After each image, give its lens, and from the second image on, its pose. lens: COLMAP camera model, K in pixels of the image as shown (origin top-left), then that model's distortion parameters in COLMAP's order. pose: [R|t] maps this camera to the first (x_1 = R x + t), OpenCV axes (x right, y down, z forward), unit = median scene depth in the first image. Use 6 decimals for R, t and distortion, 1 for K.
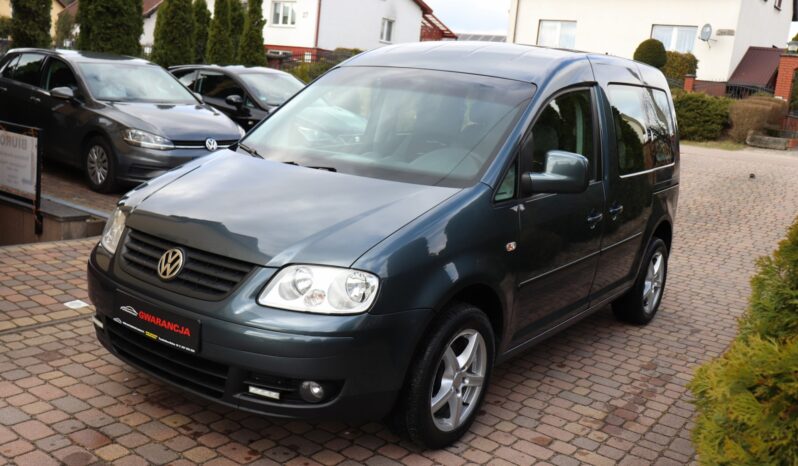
lens RADIAL K [[783.1, 0, 407.1], [0, 783.1, 233.7], [0, 0, 1]] dist [-0.147286, 0.192077]
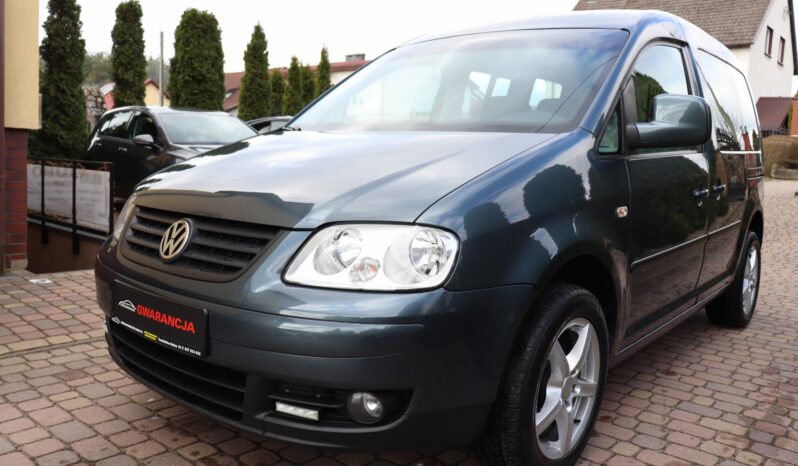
lens RADIAL K [[663.5, 0, 399.0], [0, 663.5, 233.0], [0, 0, 1]] dist [-0.183724, 0.162119]
pose [[0.994083, -0.048408, -0.097238, -0.023227], [0.040980, 0.996190, -0.076984, 0.073277], [0.100594, 0.072543, 0.992279, 0.323089]]
